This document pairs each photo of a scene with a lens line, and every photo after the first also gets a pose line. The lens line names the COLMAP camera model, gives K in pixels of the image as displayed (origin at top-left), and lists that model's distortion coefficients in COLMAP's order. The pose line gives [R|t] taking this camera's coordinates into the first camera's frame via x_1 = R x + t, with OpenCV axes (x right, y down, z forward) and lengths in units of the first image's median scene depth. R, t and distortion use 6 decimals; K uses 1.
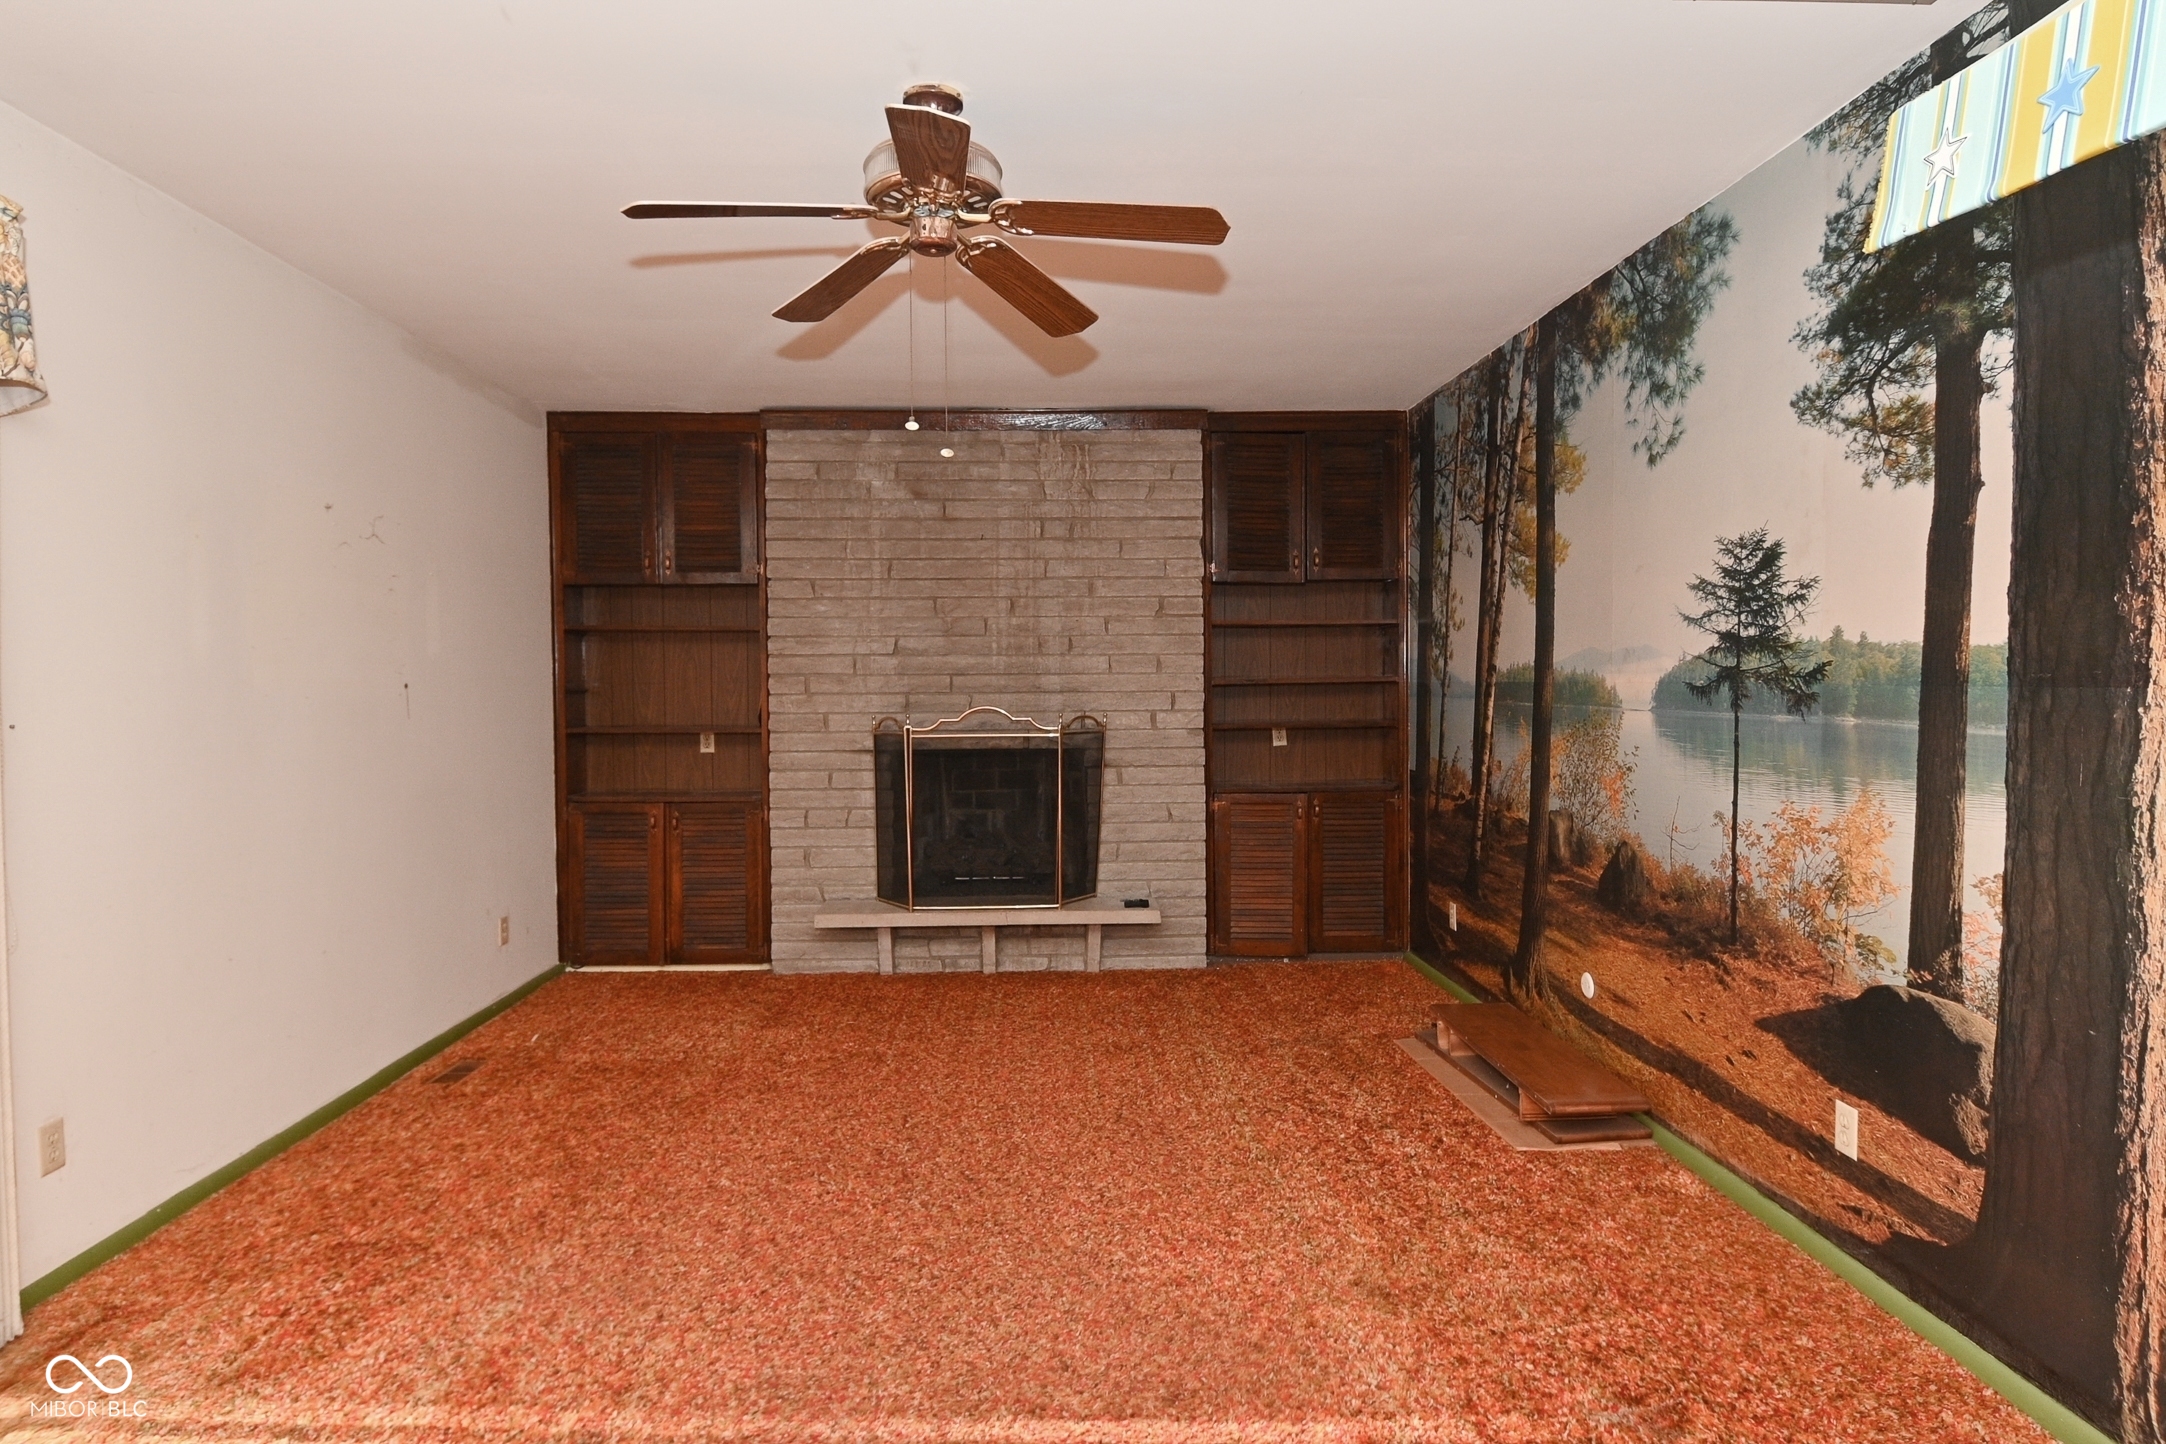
lens RADIAL K [[1123.7, 0, 1053.9], [0, 1123.7, 719.4], [0, 0, 1]] dist [0.002515, -0.012921]
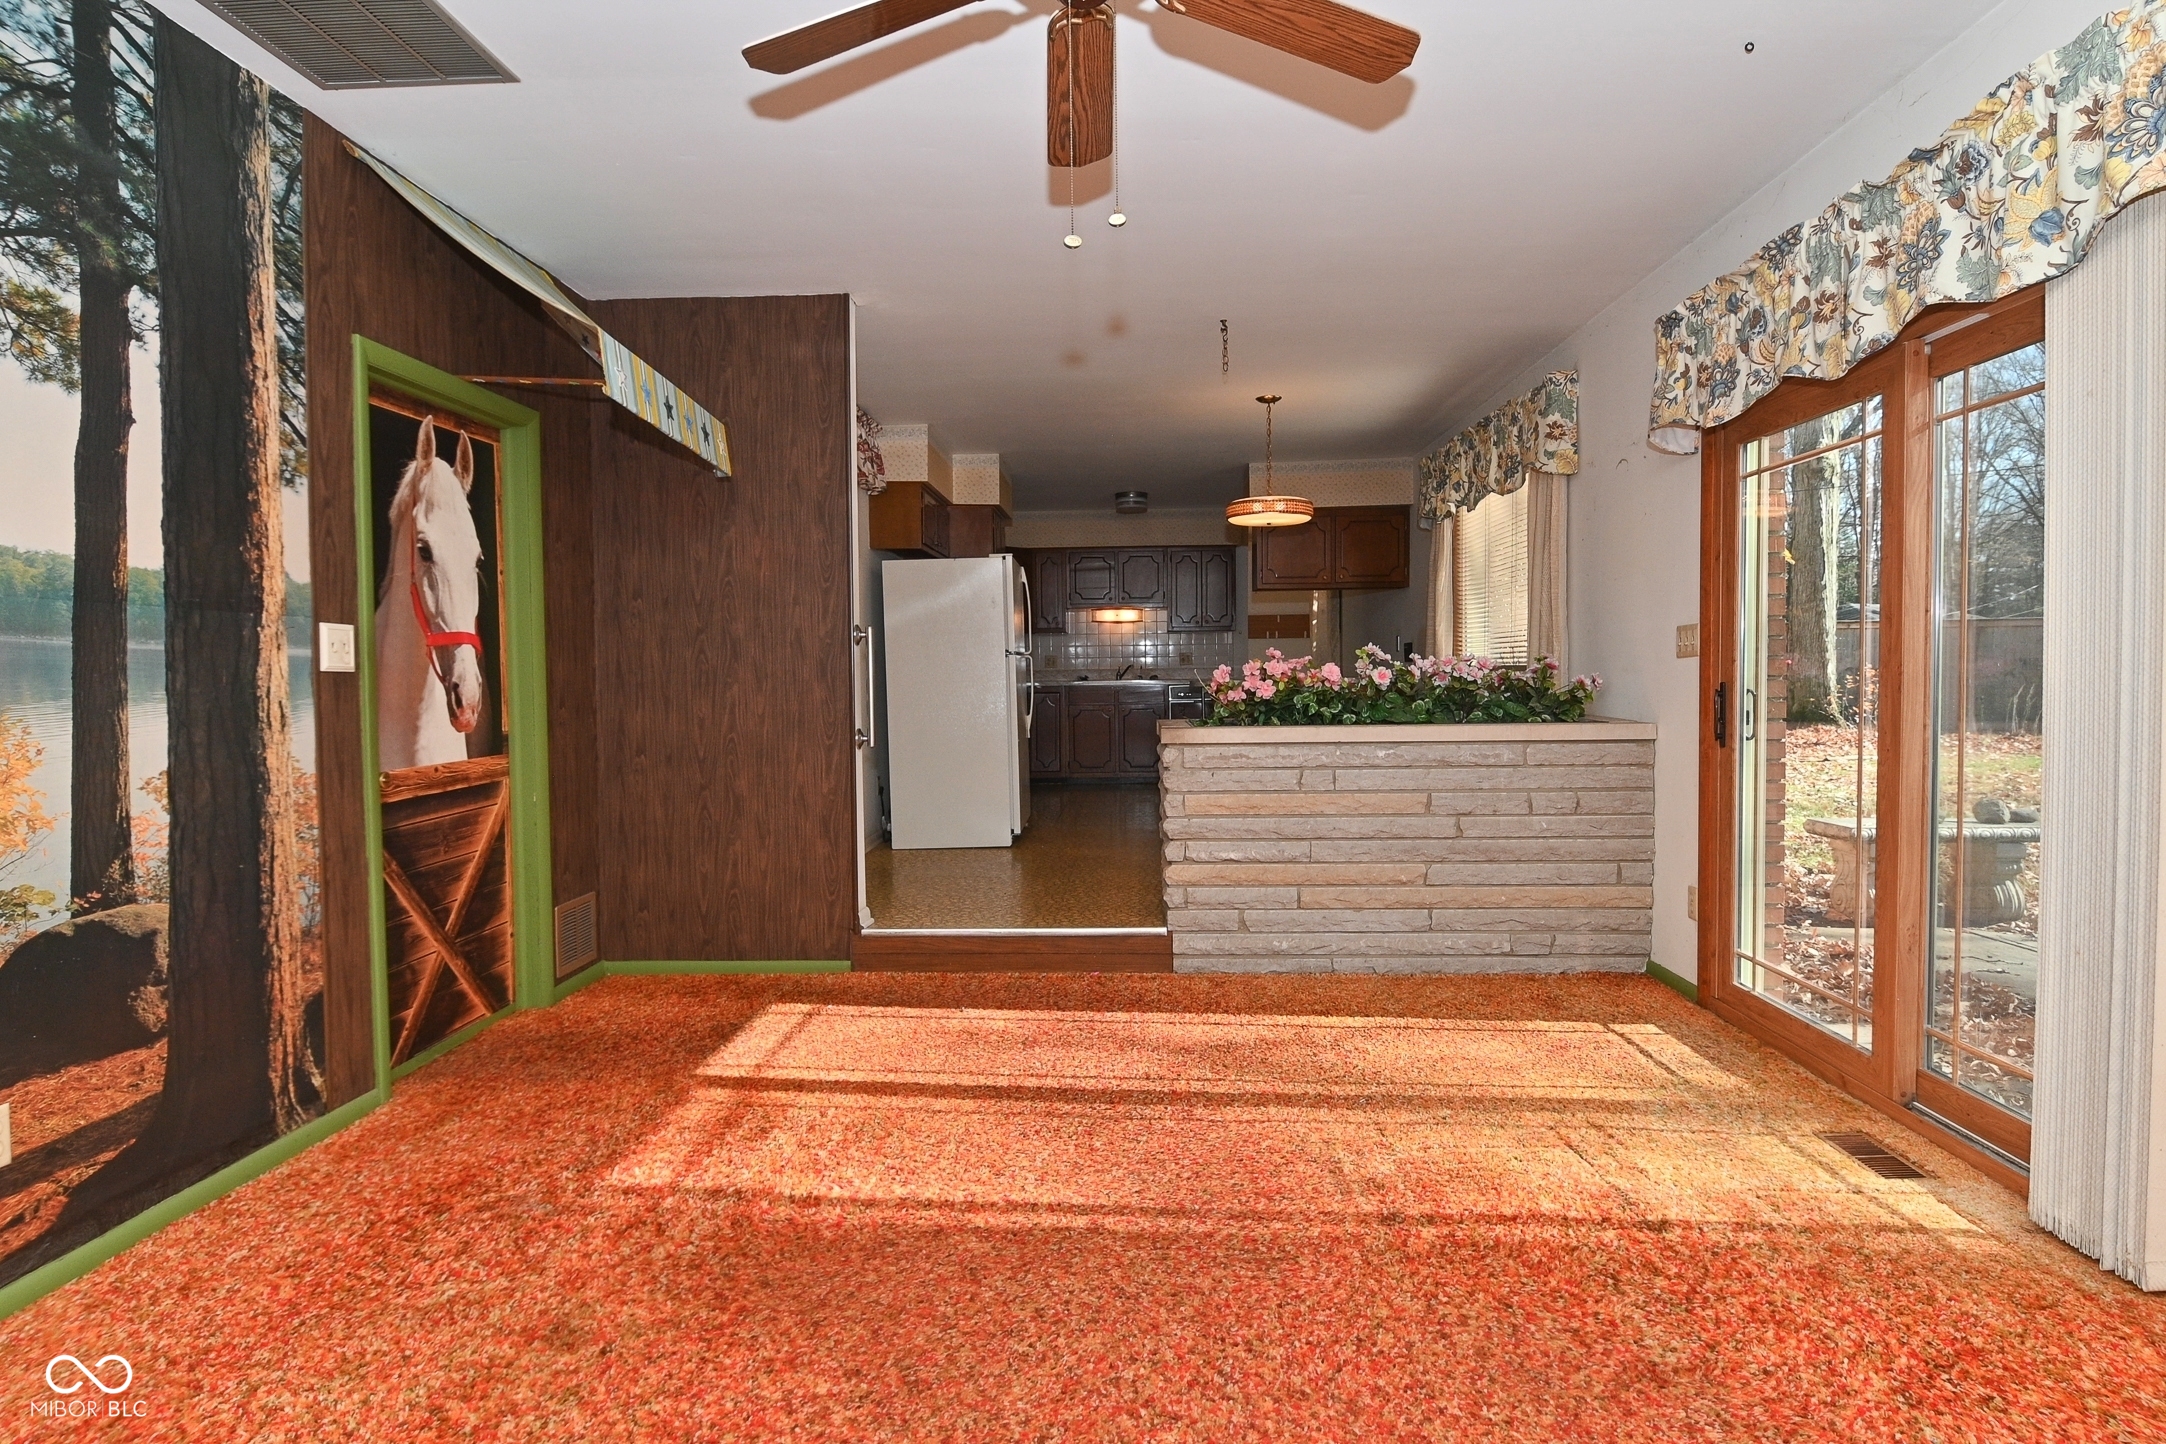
lens RADIAL K [[1123.7, 0, 1081.1], [0, 1123.7, 704.5], [0, 0, 1]] dist [0.002515, -0.012921]
pose [[-0.996754, 0.016578, 0.078776, -0.179134], [0.021324, 0.997983, 0.059794, 0.021841], [-0.077626, 0.061280, -0.995097, 2.031801]]
